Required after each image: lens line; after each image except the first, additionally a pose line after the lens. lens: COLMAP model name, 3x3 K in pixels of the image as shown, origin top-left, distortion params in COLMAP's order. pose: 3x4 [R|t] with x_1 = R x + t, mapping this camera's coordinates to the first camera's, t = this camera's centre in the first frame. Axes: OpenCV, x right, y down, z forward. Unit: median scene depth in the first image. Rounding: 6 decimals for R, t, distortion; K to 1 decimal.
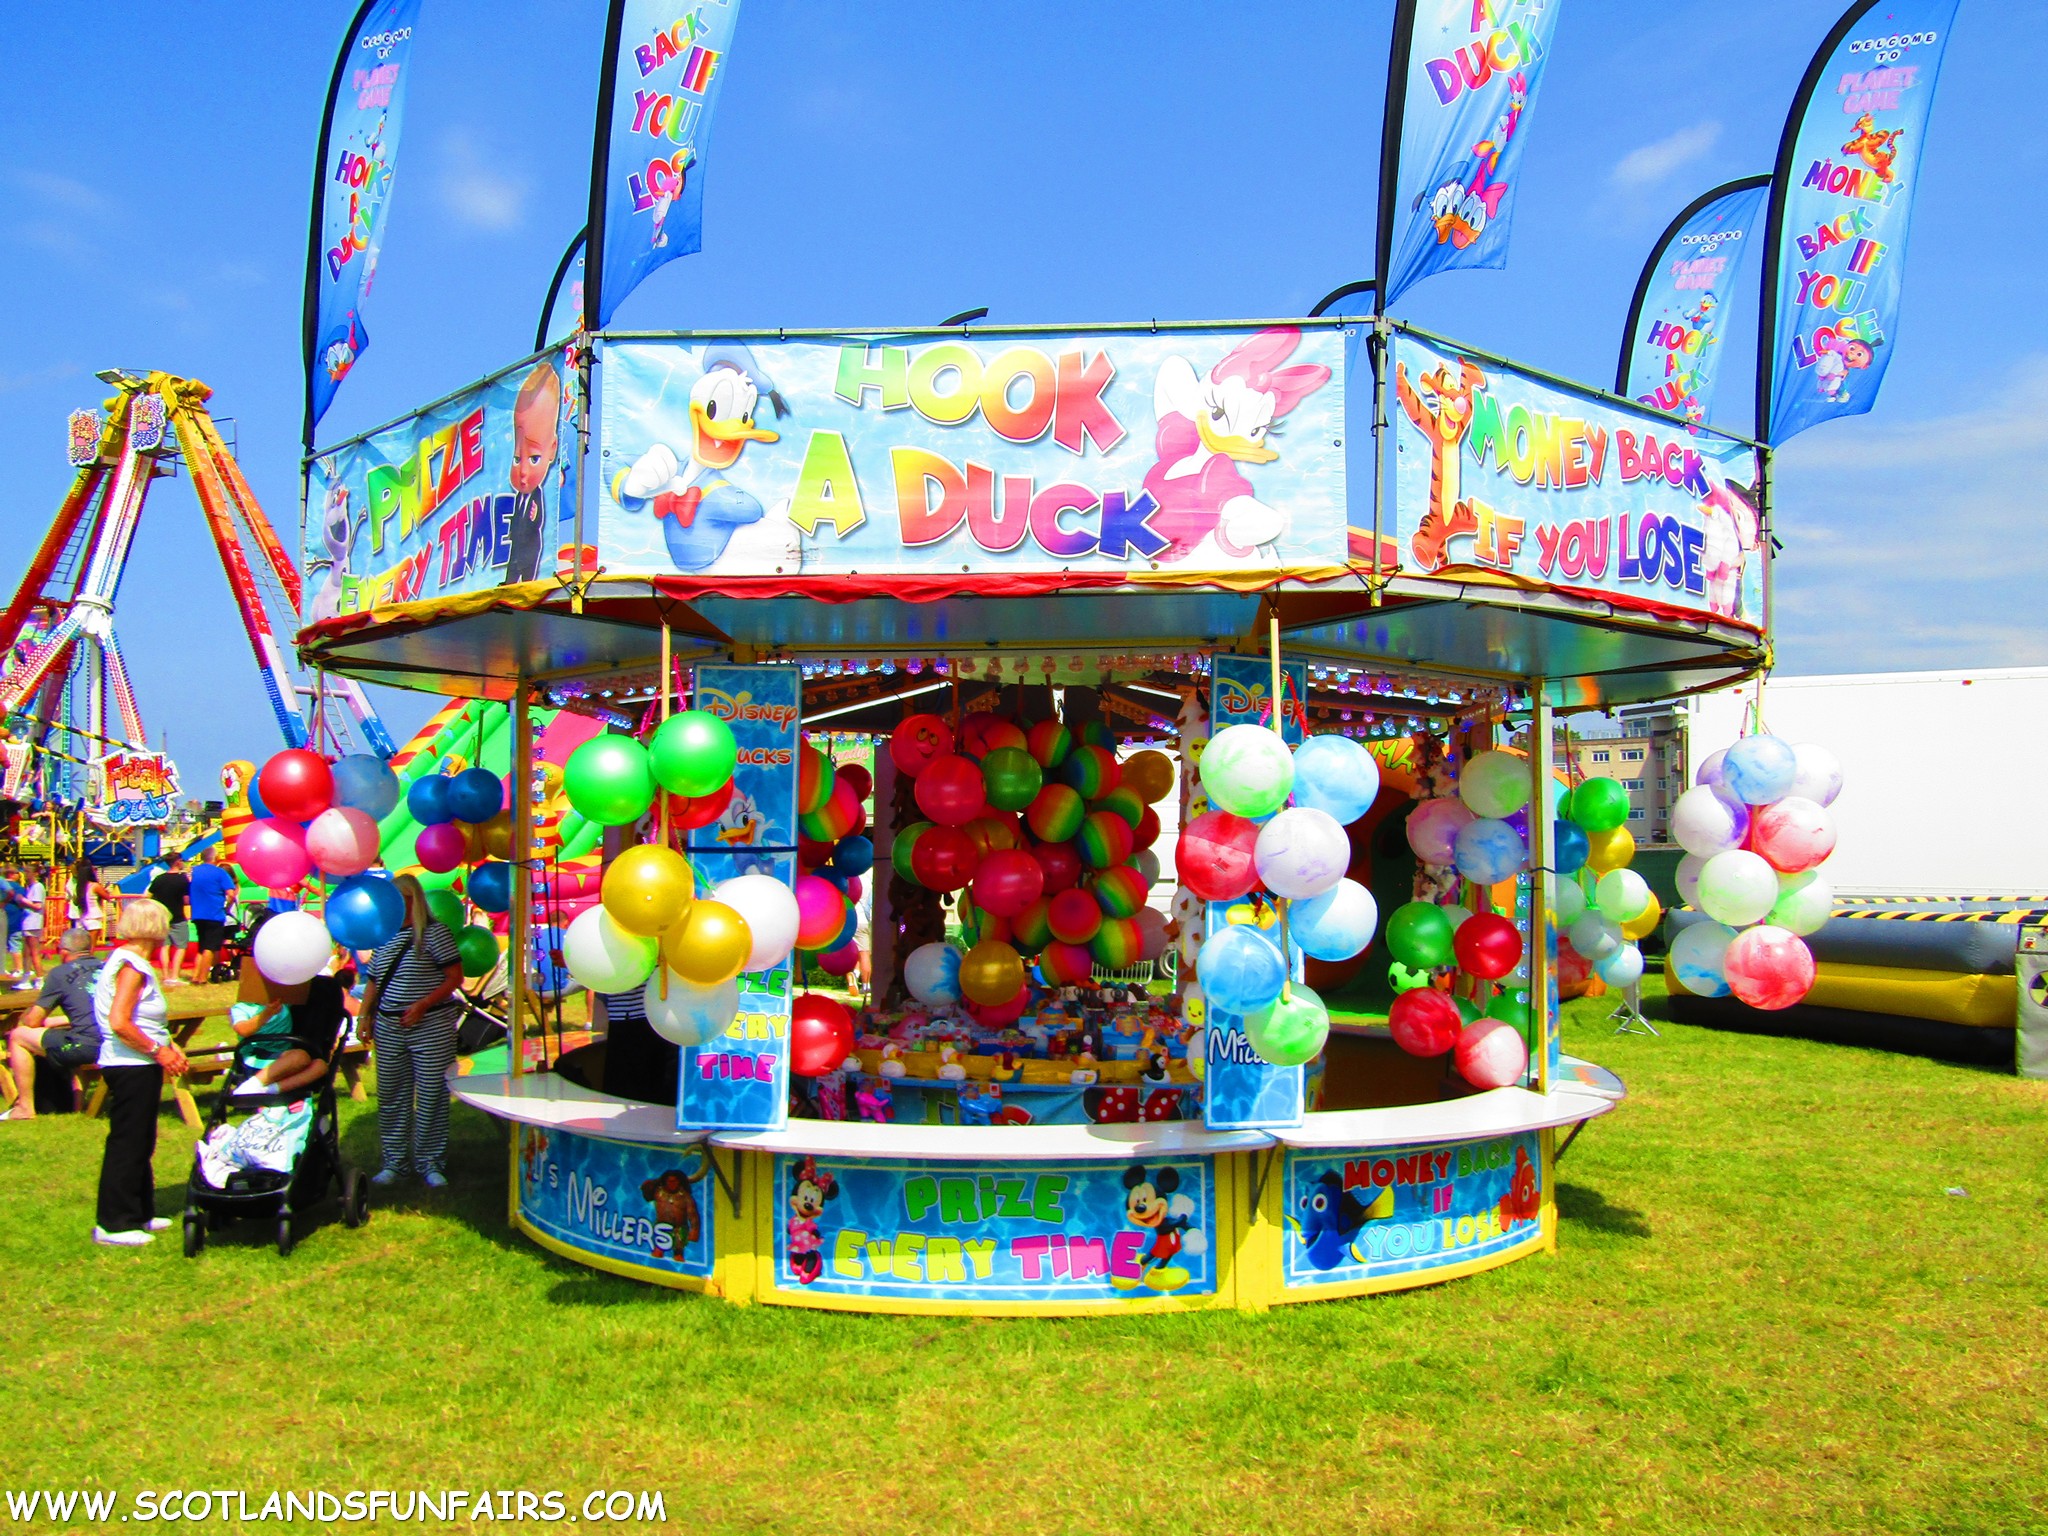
lens RADIAL K [[1818.1, 0, 1024.0], [0, 1818.1, 768.0], [0, 0, 1]] dist [-0.011628, -0.007271]
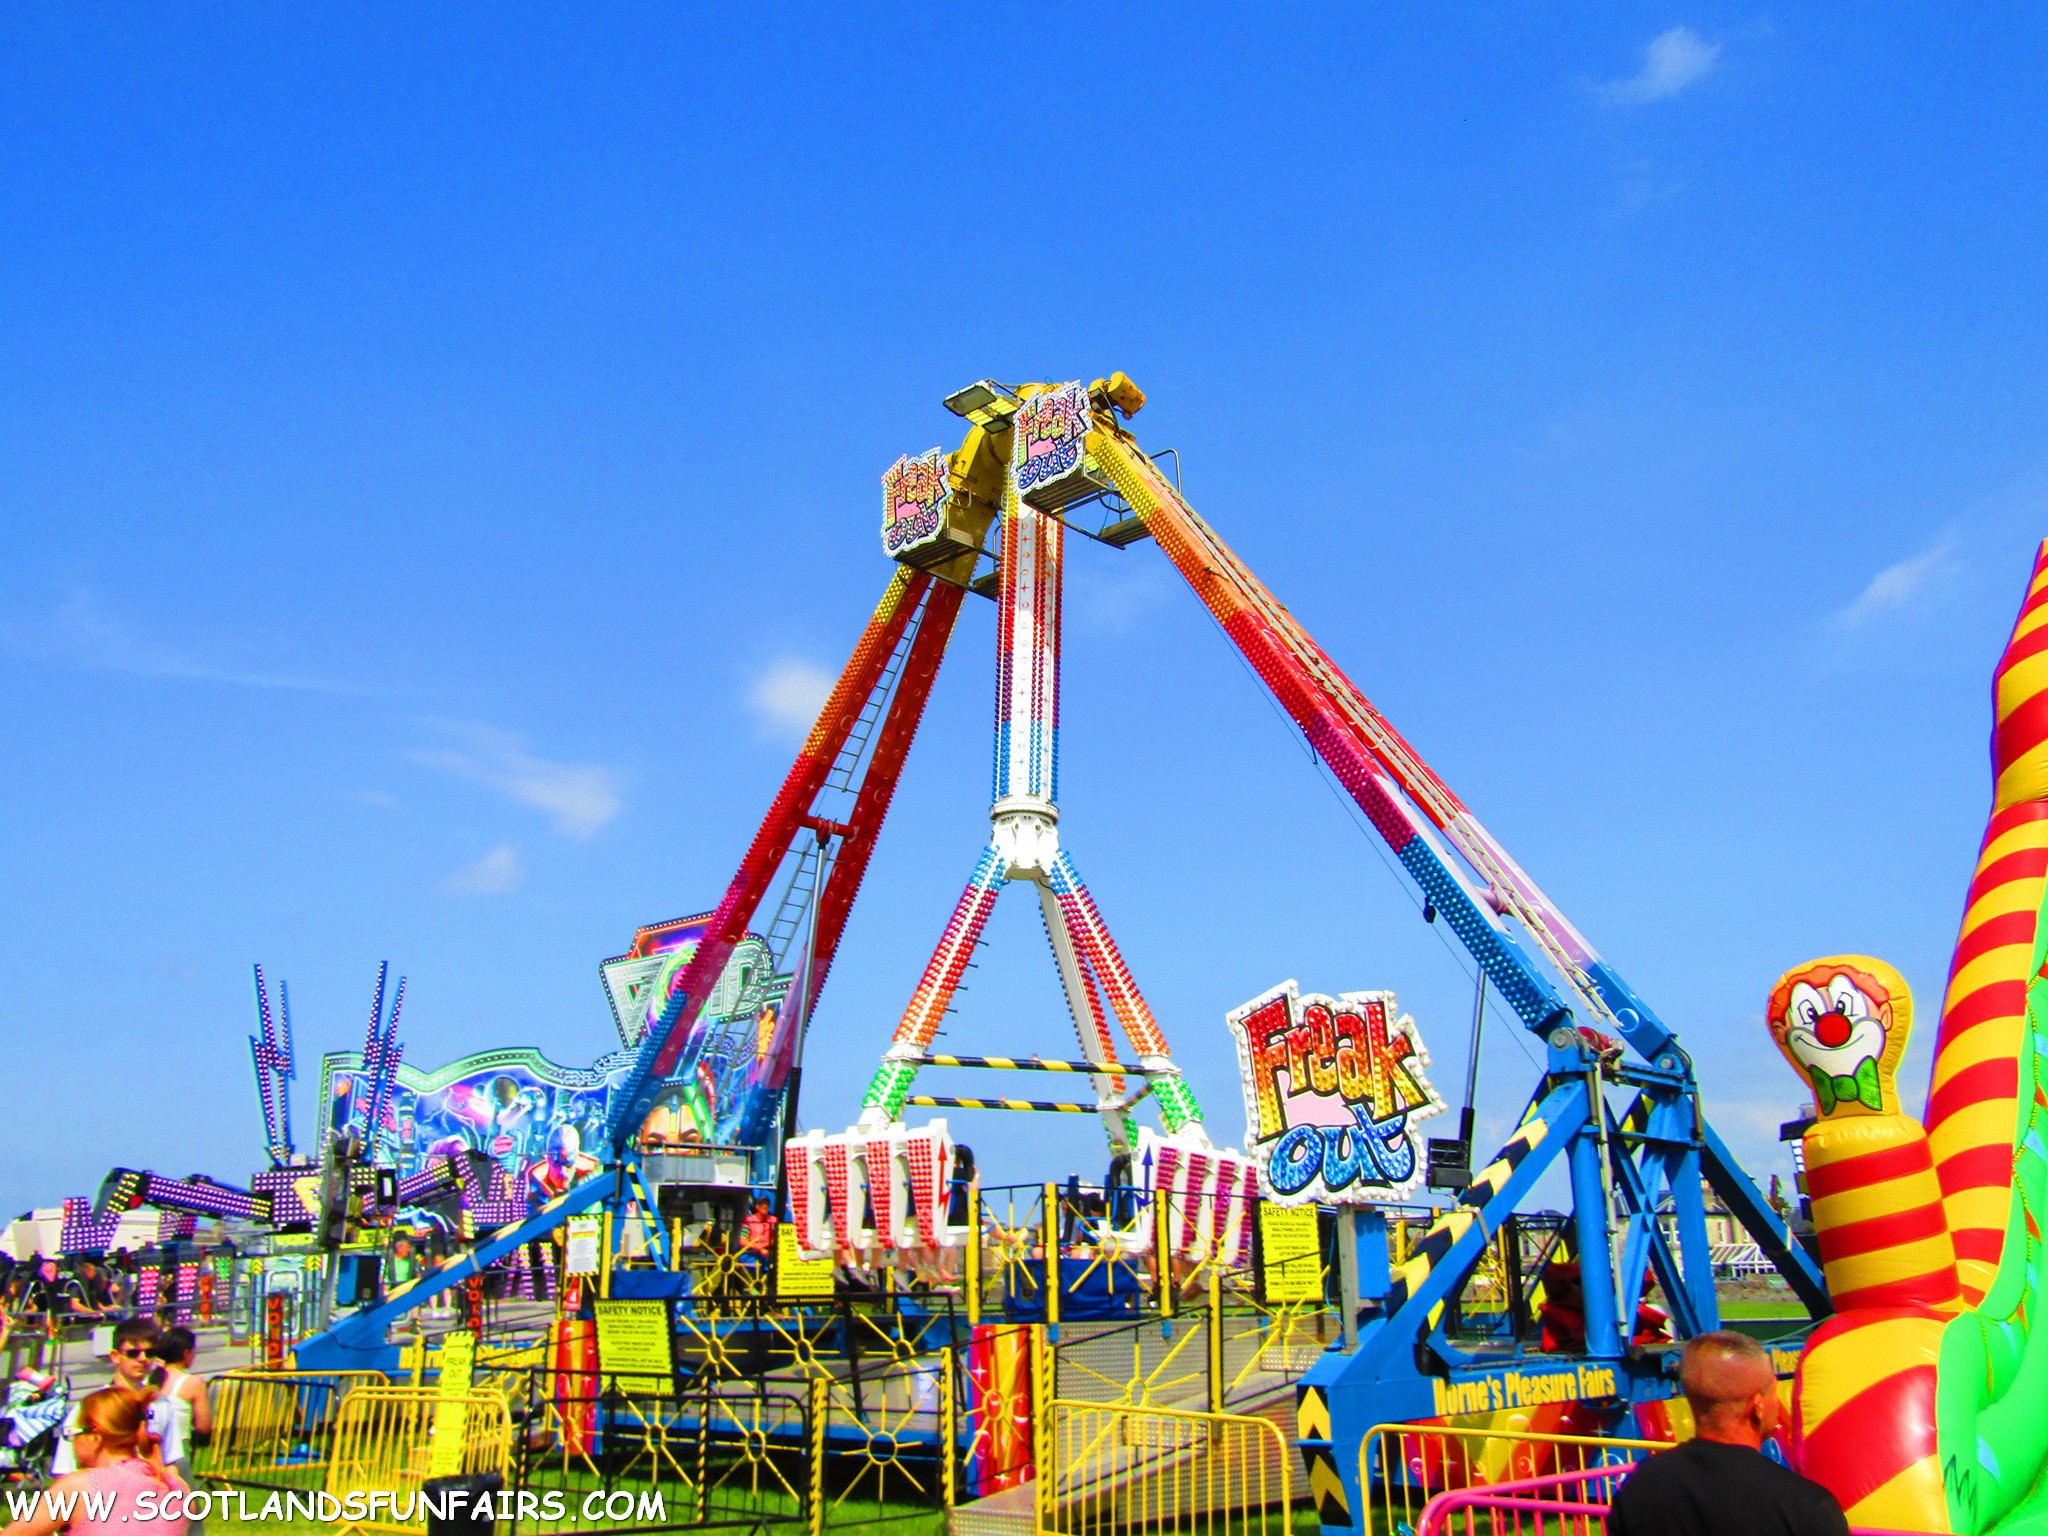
lens RADIAL K [[1691.5, 0, 1024.0], [0, 1691.5, 768.0], [0, 0, 1]] dist [-0.010700, -0.002124]
pose [[0.975733, -0.071651, -0.206910, -0.408702], [0.018205, 0.968220, -0.249438, 0.026311], [0.218207, 0.239618, 0.946028, 0.571682]]
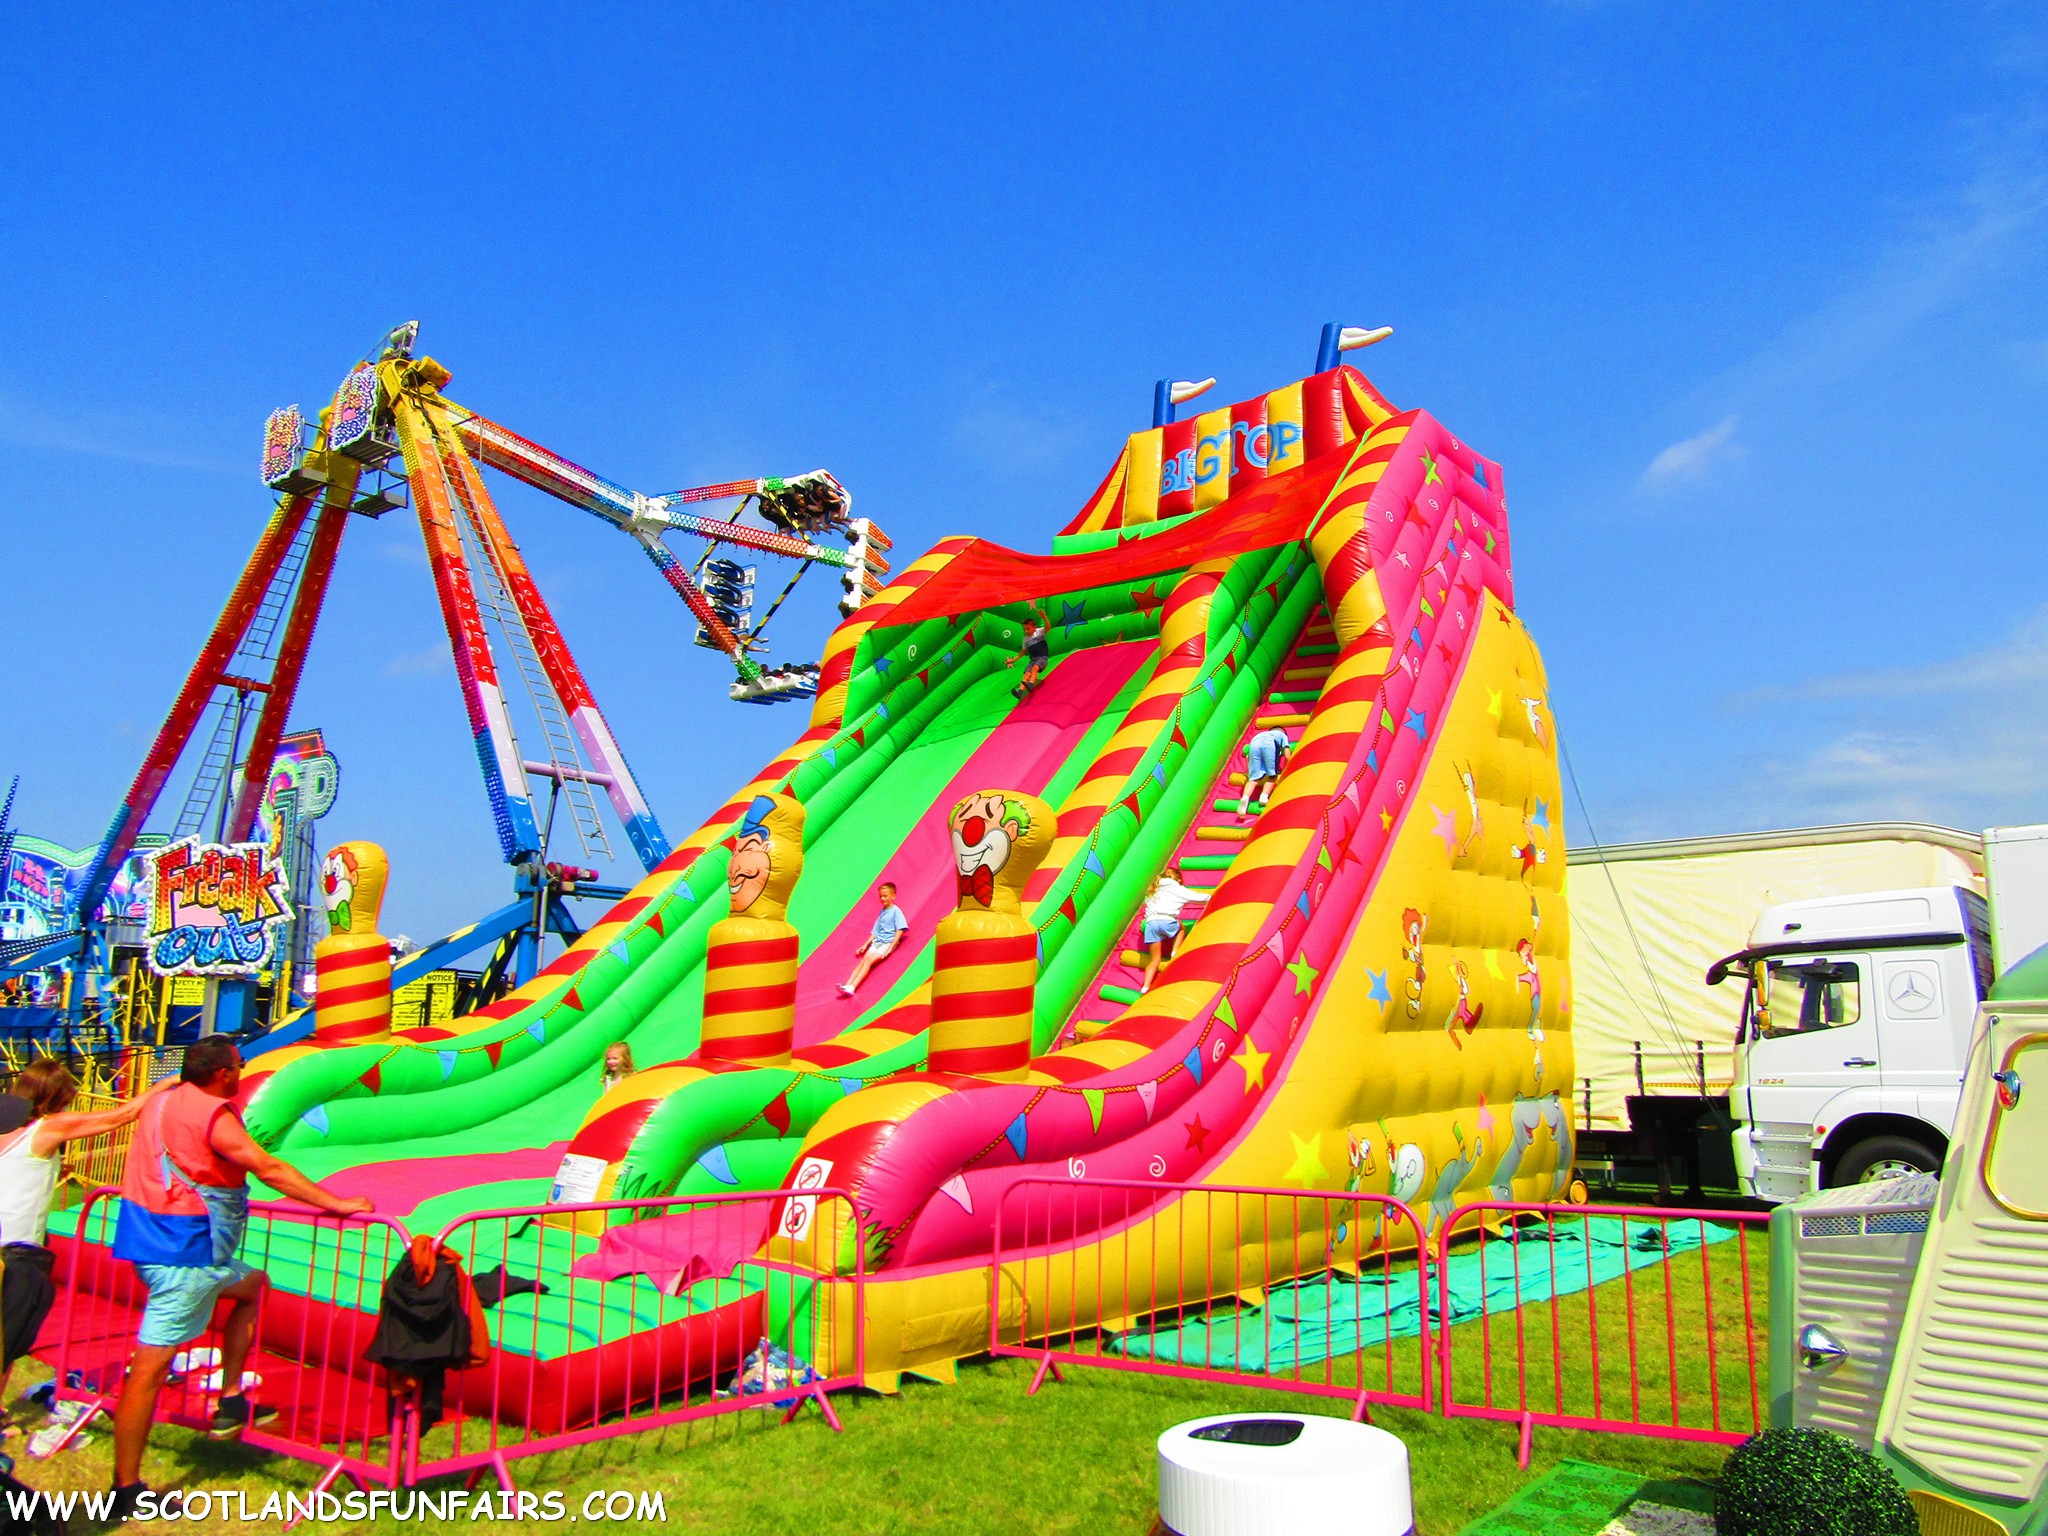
lens RADIAL K [[1462.1, 0, 1024.0], [0, 1462.1, 768.0], [0, 0, 1]] dist [-0.008748, -0.000433]
pose [[0.992247, -0.014143, -0.123473, -0.160687], [-0.002009, 0.991548, -0.129725, 0.022897], [0.124264, 0.128967, 0.983832, 0.503991]]
